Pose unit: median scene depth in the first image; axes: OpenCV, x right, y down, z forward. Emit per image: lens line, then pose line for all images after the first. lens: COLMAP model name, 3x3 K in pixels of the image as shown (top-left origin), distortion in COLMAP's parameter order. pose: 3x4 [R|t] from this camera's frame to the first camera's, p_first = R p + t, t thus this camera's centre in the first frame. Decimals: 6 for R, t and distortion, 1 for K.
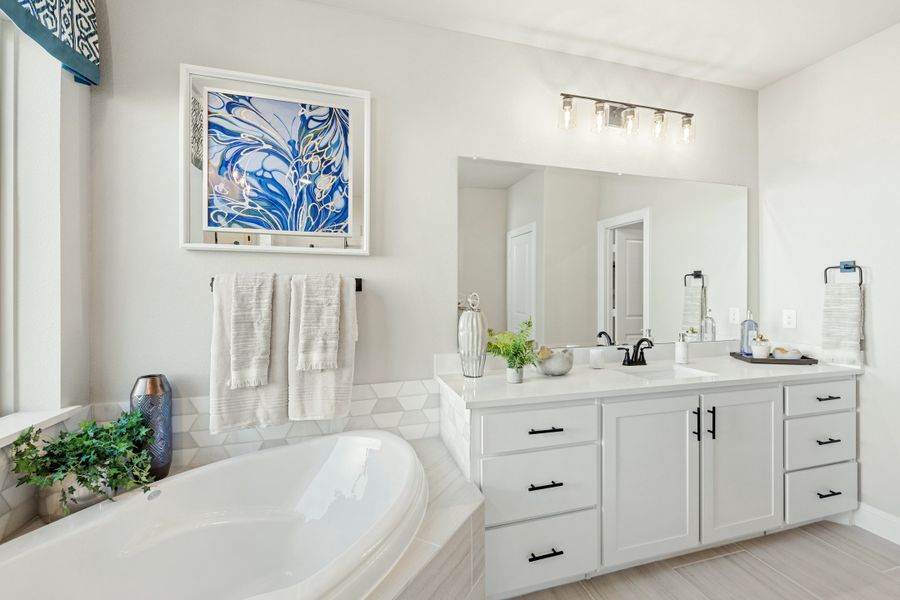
lens RADIAL K [[385.3, 0, 448.4], [0, 385.3, 300.1], [0, 0, 1]] dist [-0.000348, 0.000000]
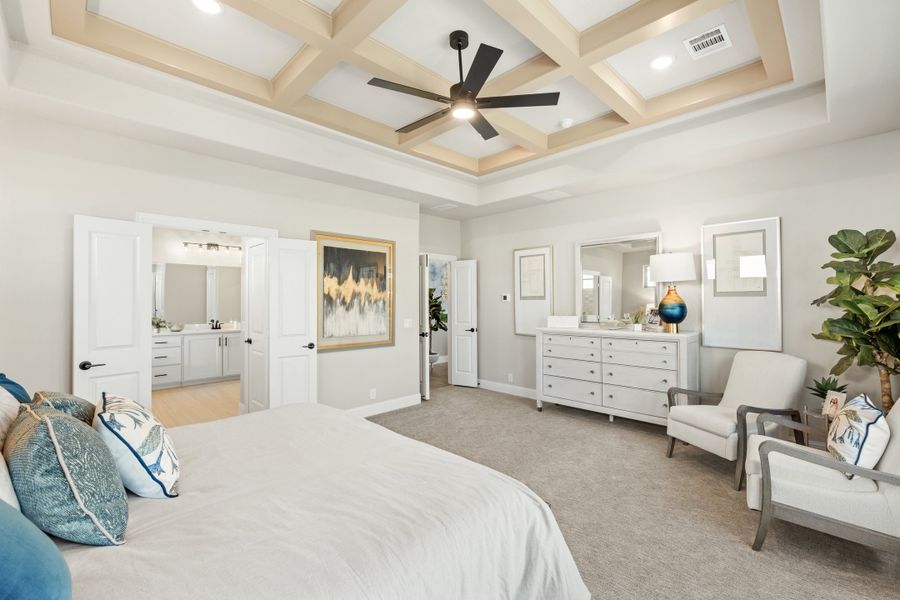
lens RADIAL K [[385.3, 0, 448.4], [0, 385.3, 300.1], [0, 0, 1]] dist [-0.000348, 0.000000]
pose [[0.880653, 0.000207, 0.473762, 0.834737], [0.011009, 0.999721, -0.020900, 0.025244], [-0.473634, 0.023621, 0.880405, -3.264450]]
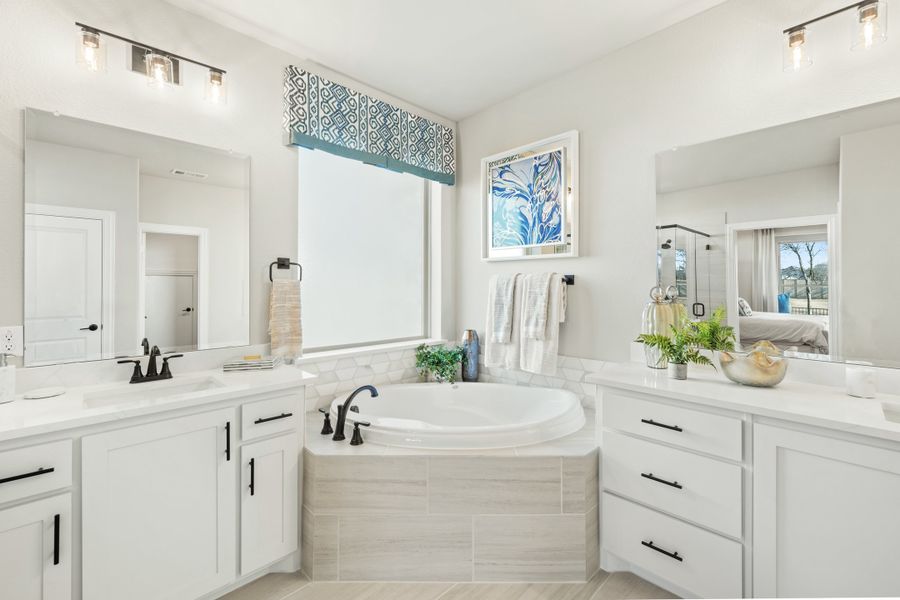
lens RADIAL K [[367.7, 0, 450.6], [0, 367.7, 298.3], [0, 0, 1]] dist [-0.000809, 0.000069]
pose [[0.470615, 0.028005, -0.881894, 0.716400], [-0.017973, 0.999593, 0.022151, 0.002150], [0.882155, 0.005426, 0.470927, 0.061012]]
